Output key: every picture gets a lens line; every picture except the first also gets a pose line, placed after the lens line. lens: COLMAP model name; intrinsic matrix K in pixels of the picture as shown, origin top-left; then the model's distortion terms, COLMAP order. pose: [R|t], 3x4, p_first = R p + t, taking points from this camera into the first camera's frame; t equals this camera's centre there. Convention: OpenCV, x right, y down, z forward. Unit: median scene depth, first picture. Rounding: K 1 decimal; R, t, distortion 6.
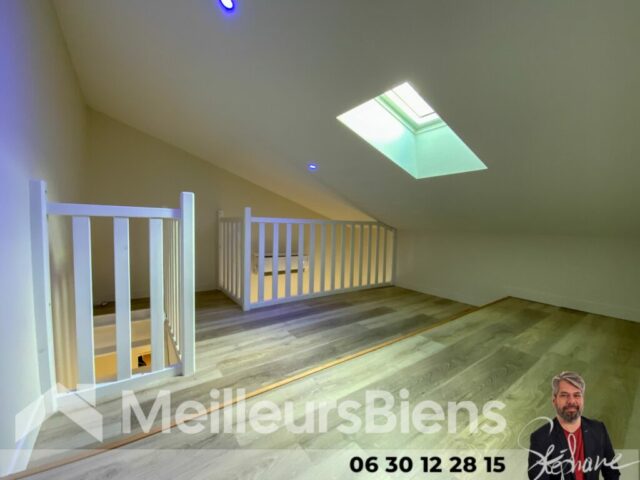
lens RADIAL K [[260.7, 0, 321.9], [0, 260.7, 242.1], [0, 0, 1]] dist [0.012125, -0.011877]
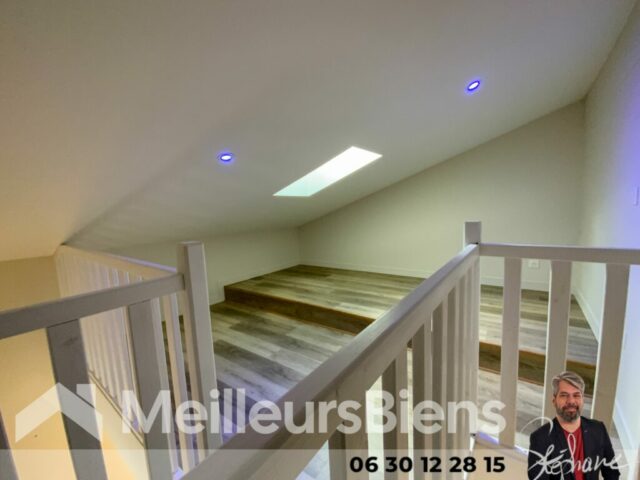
lens RADIAL K [[273.4, 0, 322.6], [0, 273.4, 242.5], [0, 0, 1]] dist [-0.002088, -0.000397]
pose [[-0.308320, -0.129172, 0.942472, -0.965604], [0.102444, 0.980468, 0.167893, -0.257610], [-0.945750, 0.148316, -0.289065, 1.388413]]
